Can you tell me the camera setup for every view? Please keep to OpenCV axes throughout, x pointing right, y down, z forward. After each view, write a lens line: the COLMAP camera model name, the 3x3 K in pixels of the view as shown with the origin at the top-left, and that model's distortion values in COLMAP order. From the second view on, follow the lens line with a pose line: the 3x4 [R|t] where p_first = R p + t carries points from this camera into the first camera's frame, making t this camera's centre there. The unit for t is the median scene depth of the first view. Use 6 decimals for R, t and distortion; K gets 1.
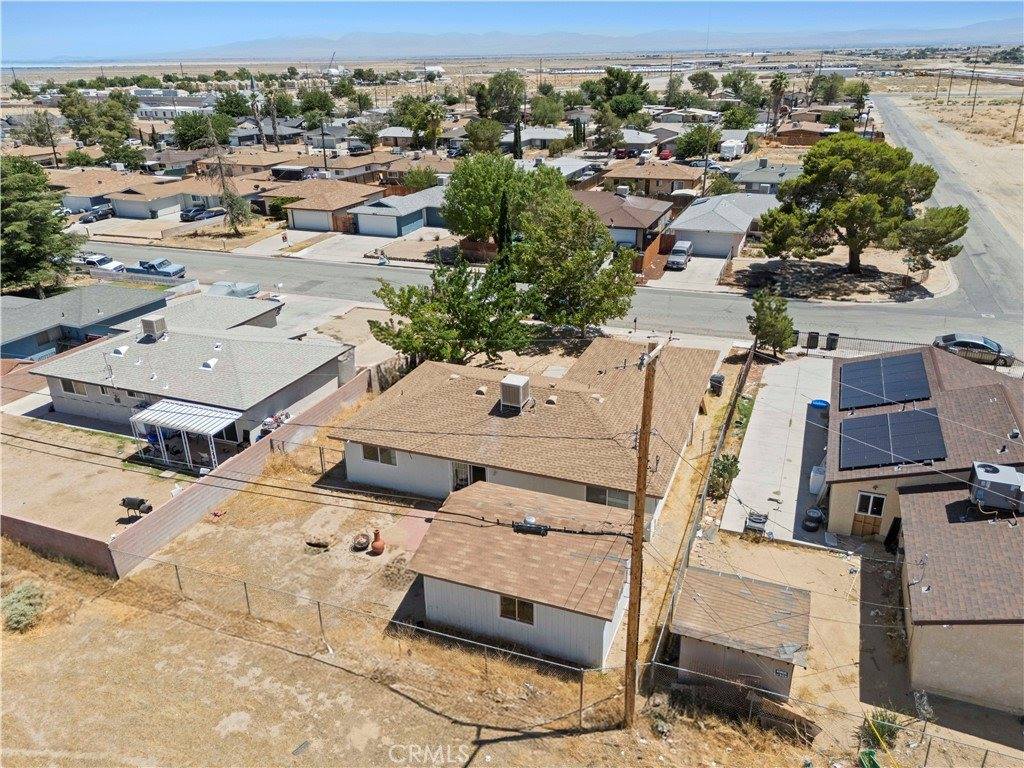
lens RADIAL K [[754.2, 0, 497.3], [0, 754.2, 386.4], [0, 0, 1]] dist [0.060319, -0.045939]
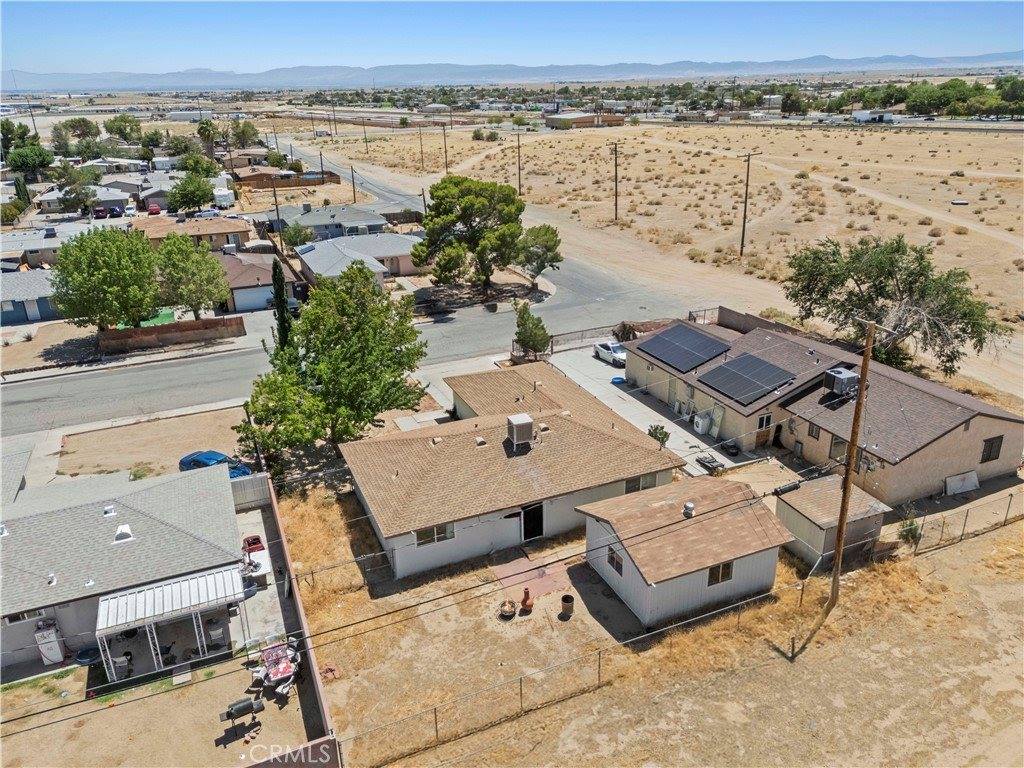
lens RADIAL K [[762.0, 0, 512.0], [0, 762.0, 384.0], [0, 0, 1]] dist [0.061401, -0.048566]
pose [[0.706063, -0.259411, 0.658924, -0.373067], [0.293839, 0.953926, 0.060689, -0.068373], [-0.644309, 0.150768, 0.749757, 0.091113]]
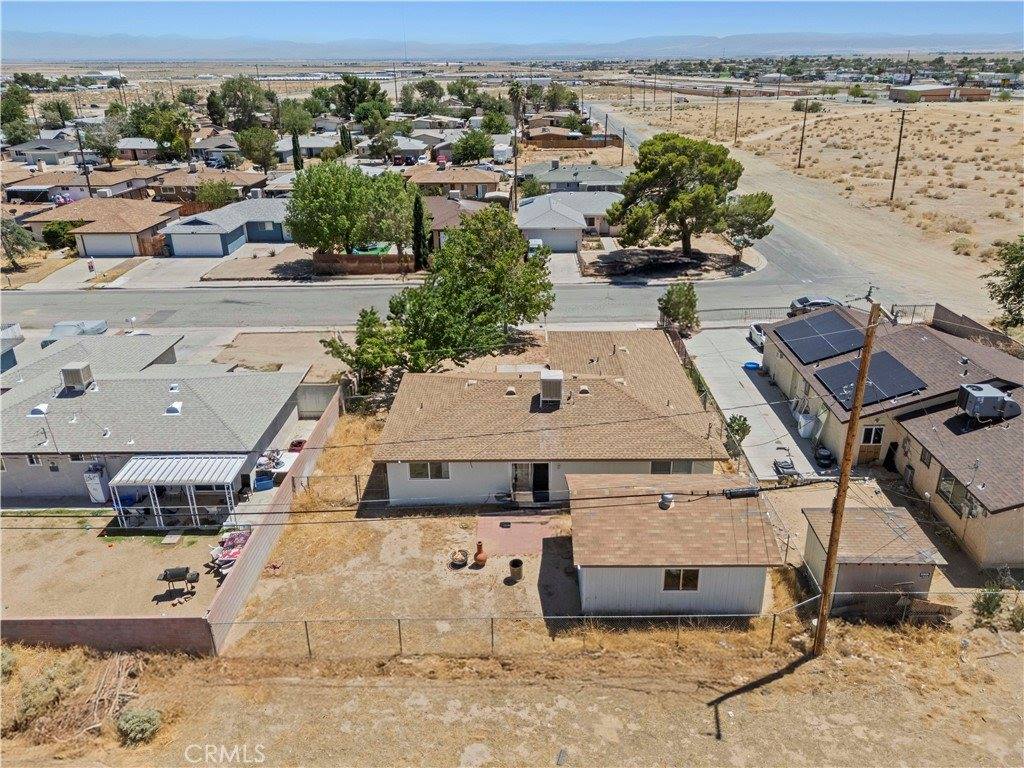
lens RADIAL K [[762.0, 0, 512.0], [0, 762.0, 384.0], [0, 0, 1]] dist [0.061401, -0.048566]
pose [[0.930935, -0.134991, 0.339320, -0.202672], [0.139968, 0.990107, 0.009886, -0.007612], [-0.337297, 0.038290, 0.940619, 0.023418]]
